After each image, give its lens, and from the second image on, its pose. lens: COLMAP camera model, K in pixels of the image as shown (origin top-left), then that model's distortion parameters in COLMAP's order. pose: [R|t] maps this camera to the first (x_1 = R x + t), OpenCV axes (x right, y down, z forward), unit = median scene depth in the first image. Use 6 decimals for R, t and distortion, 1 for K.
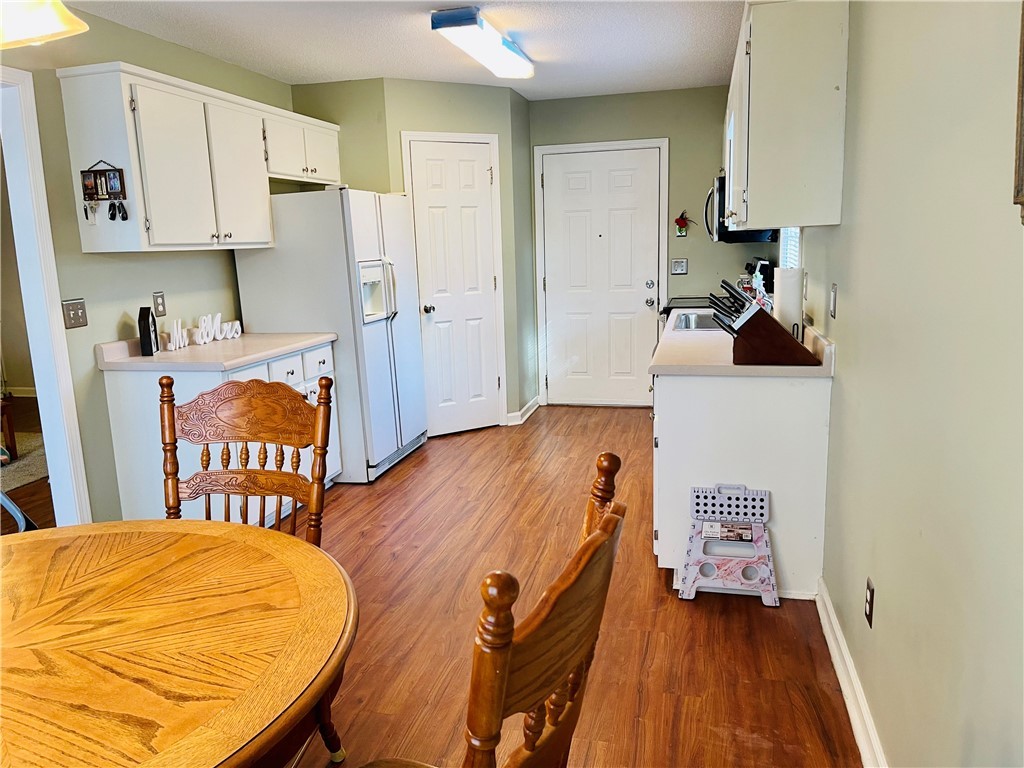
lens RADIAL K [[774.1, 0, 505.8], [0, 774.1, 389.0], [0, 0, 1]] dist [0.058845, -0.066541]
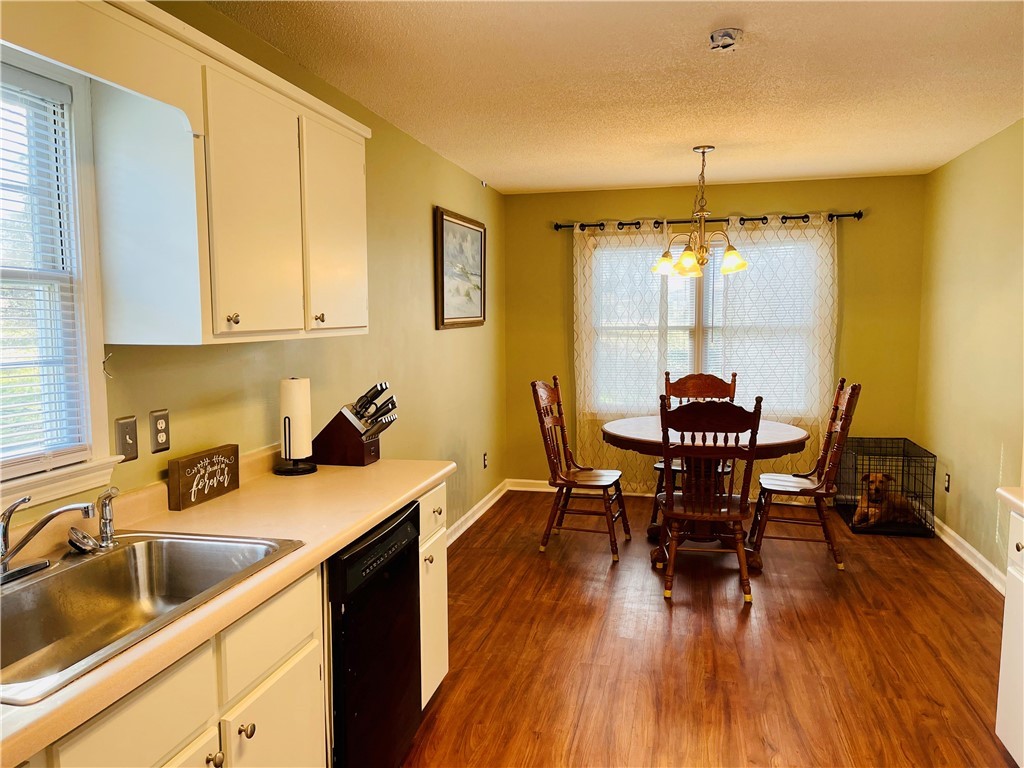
lens RADIAL K [[774.1, 0, 503.4], [0, 774.1, 382.6], [0, 0, 1]] dist [0.058845, -0.066541]
pose [[-0.999178, 0.040473, -0.002332, 0.105495], [0.038259, 0.960408, 0.275956, -0.356109], [0.013408, 0.275640, -0.961167, 1.700318]]
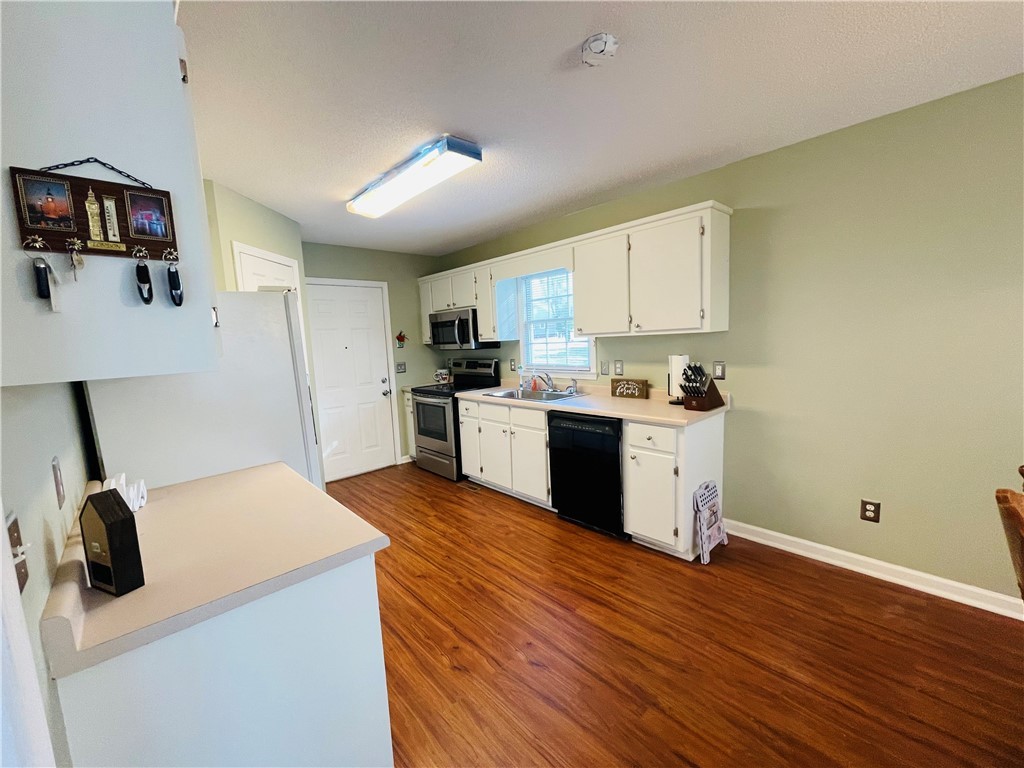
lens RADIAL K [[413.1, 0, 506.6], [0, 413.1, 387.4], [0, 0, 1]] dist [0.001685, -0.001274]
pose [[0.551872, -0.094621, 0.828544, -0.584049], [0.186860, 0.982310, -0.012281, -0.130675], [-0.812724, 0.161599, 0.559790, 0.719172]]
